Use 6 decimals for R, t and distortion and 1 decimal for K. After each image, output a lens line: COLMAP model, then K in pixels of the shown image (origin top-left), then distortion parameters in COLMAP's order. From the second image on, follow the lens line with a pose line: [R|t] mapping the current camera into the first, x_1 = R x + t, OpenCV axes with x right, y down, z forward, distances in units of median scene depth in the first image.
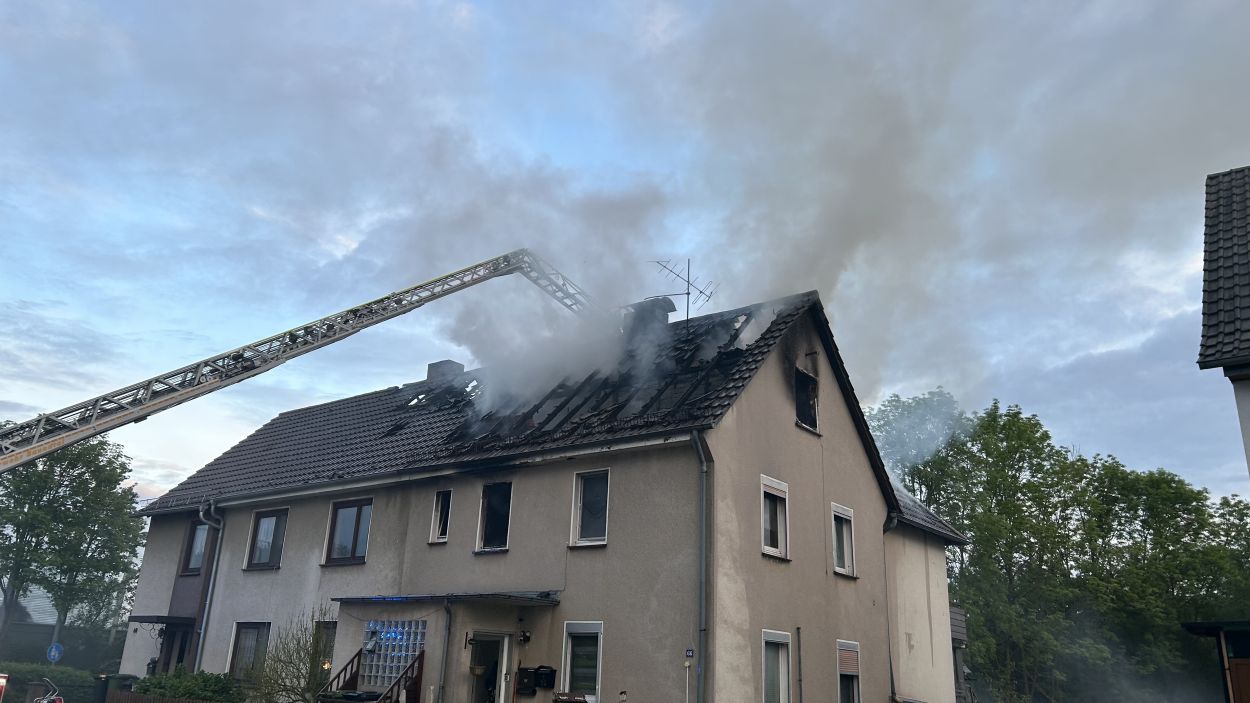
lens RADIAL K [[934.4, 0, 618.5], [0, 934.4, 329.4], [0, 0, 1]] dist [0.062140, -0.069972]
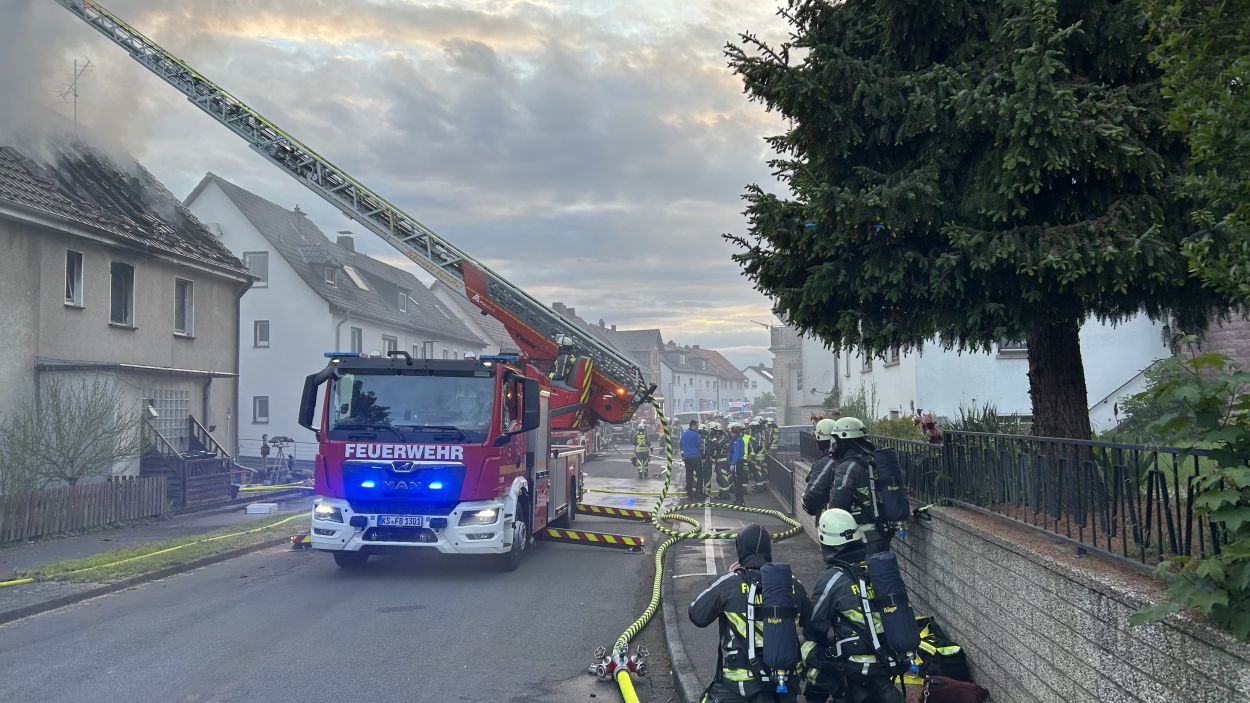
lens RADIAL K [[939.0, 0, 624.5], [0, 939.0, 353.9], [0, 0, 1]] dist [0.070283, -0.083733]
pose [[-0.566226, 0.013016, 0.824147, -1.256825], [-0.300856, 0.927626, -0.221351, 0.308596], [-0.767381, -0.373284, -0.521330, 1.030718]]
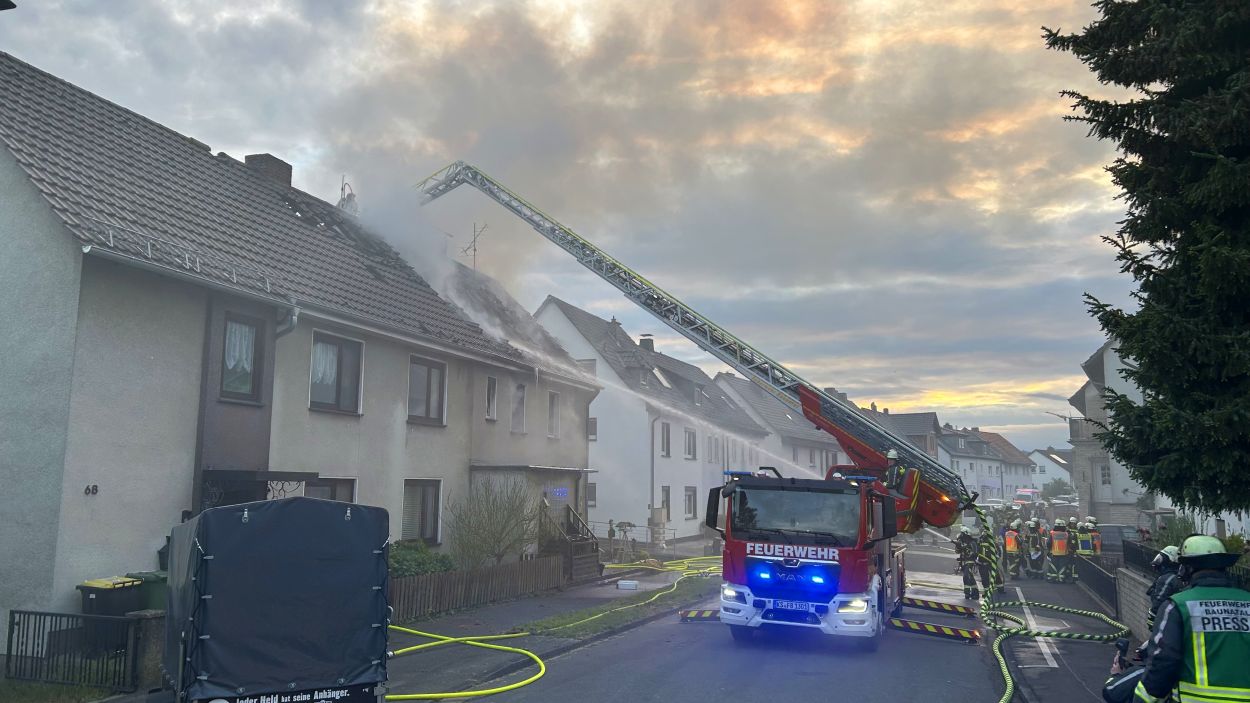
lens RADIAL K [[935.0, 0, 618.3], [0, 935.0, 353.7], [0, 0, 1]] dist [0.092600, -0.111247]
pose [[-0.319148, 0.090609, 0.943363, -1.371266], [-0.350699, 0.913464, -0.206381, 0.333912], [-0.880429, -0.396703, -0.259754, 1.175986]]
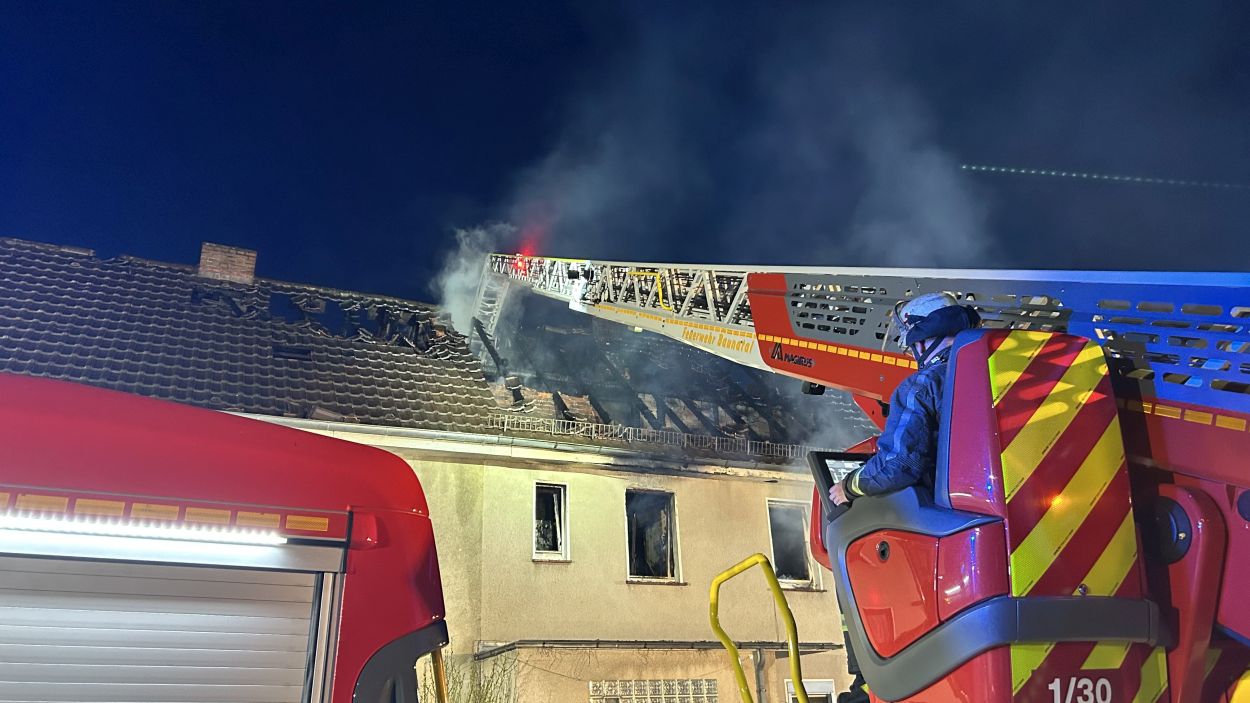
lens RADIAL K [[934.8, 0, 628.0], [0, 934.8, 356.6], [0, 0, 1]] dist [0.116449, -0.213274]
pose [[0.440450, 0.282330, 0.852228, -0.753864], [-0.253566, 0.949737, -0.183585, 0.193619], [-0.861225, -0.135236, 0.489901, 0.633599]]
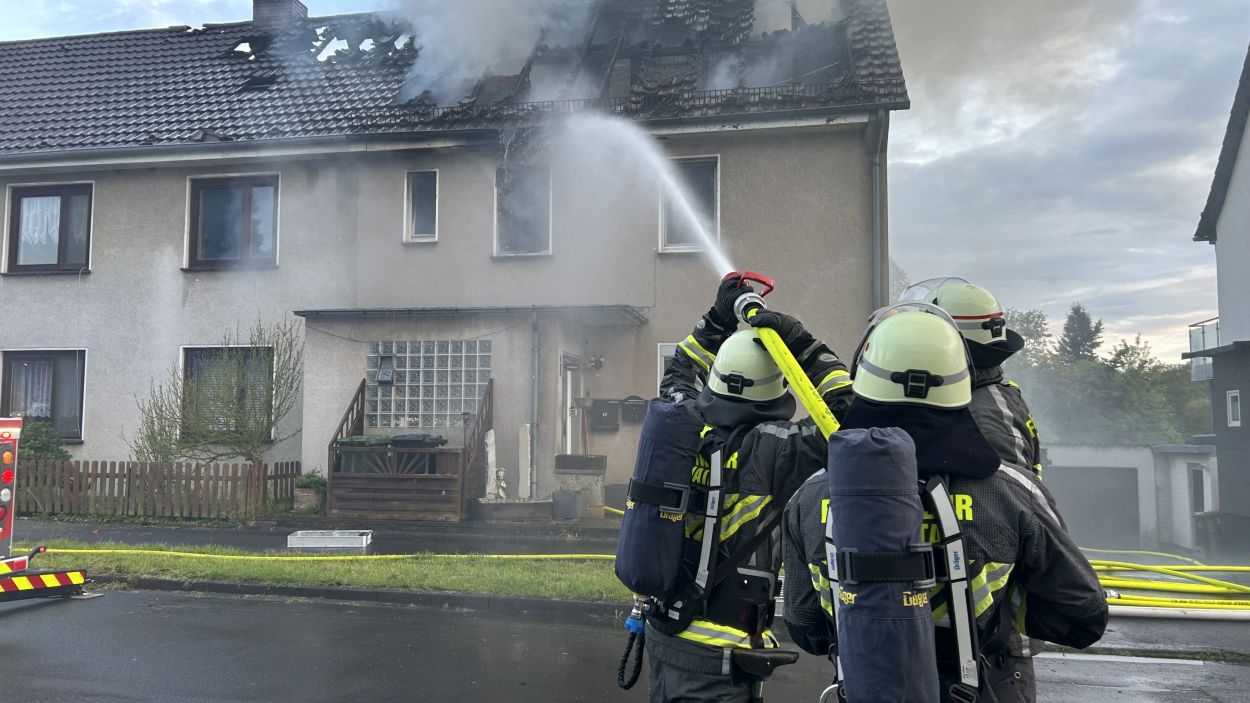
lens RADIAL K [[939.0, 0, 624.5], [0, 939.0, 353.9], [0, 0, 1]] dist [0.070283, -0.083733]
pose [[0.890331, 0.000148, 0.455314, -0.373583], [-0.127738, 0.959920, 0.249471, 0.106077], [-0.437028, -0.280273, 0.854666, 0.282705]]
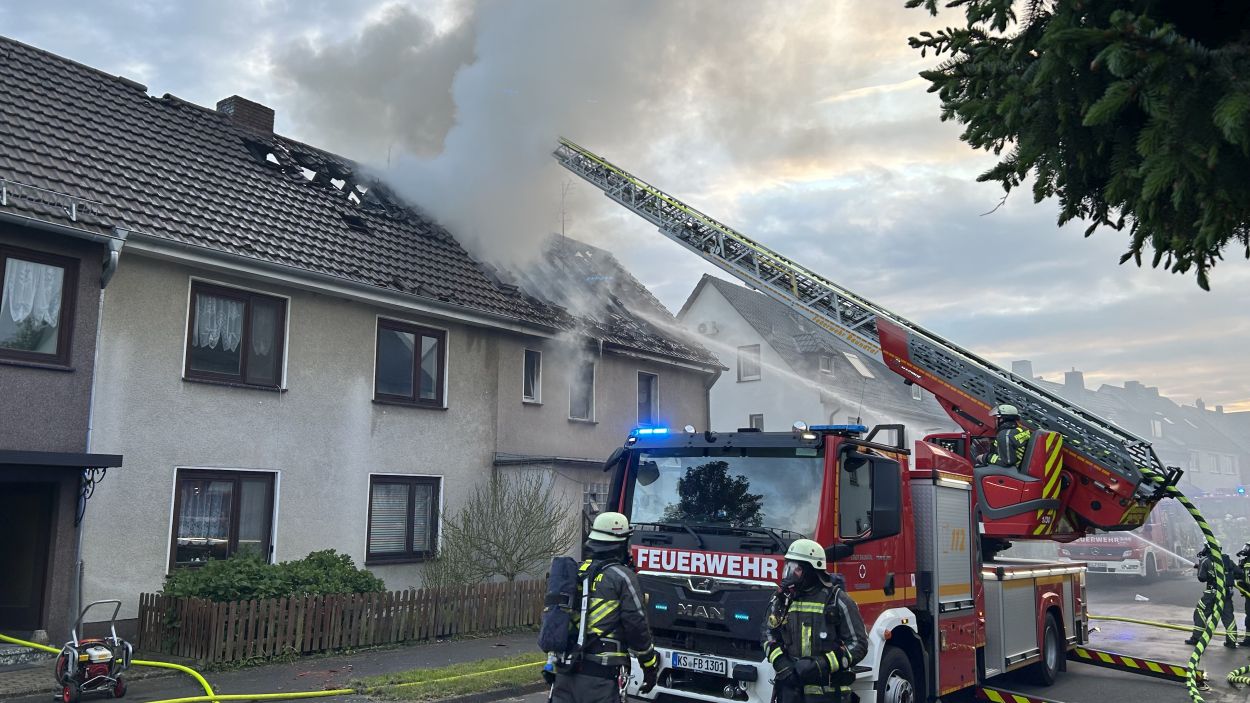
lens RADIAL K [[934.8, 0, 628.0], [0, 934.8, 356.6], [0, 0, 1]] dist [0.116449, -0.213274]
pose [[-0.020730, 0.122176, 0.992292, -1.137136], [-0.347325, 0.929809, -0.121739, 0.259179], [-0.937516, -0.347171, 0.023160, 0.879268]]
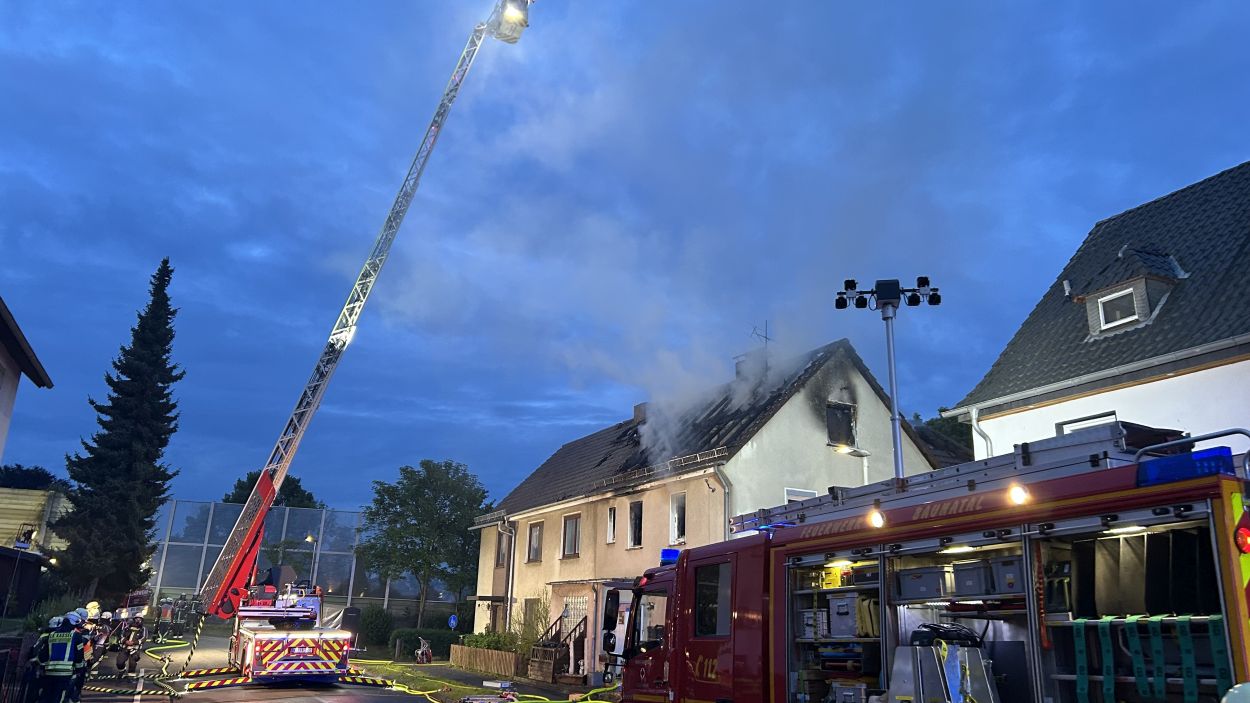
lens RADIAL K [[937.5, 0, 619.9], [0, 937.5, 346.6], [0, 0, 1]] dist [0.062824, -0.066585]
pose [[0.905460, -0.134999, -0.402390, 0.446581], [0.154834, 0.987794, 0.017009, -0.100044], [0.395182, -0.077705, 0.915310, -0.316138]]
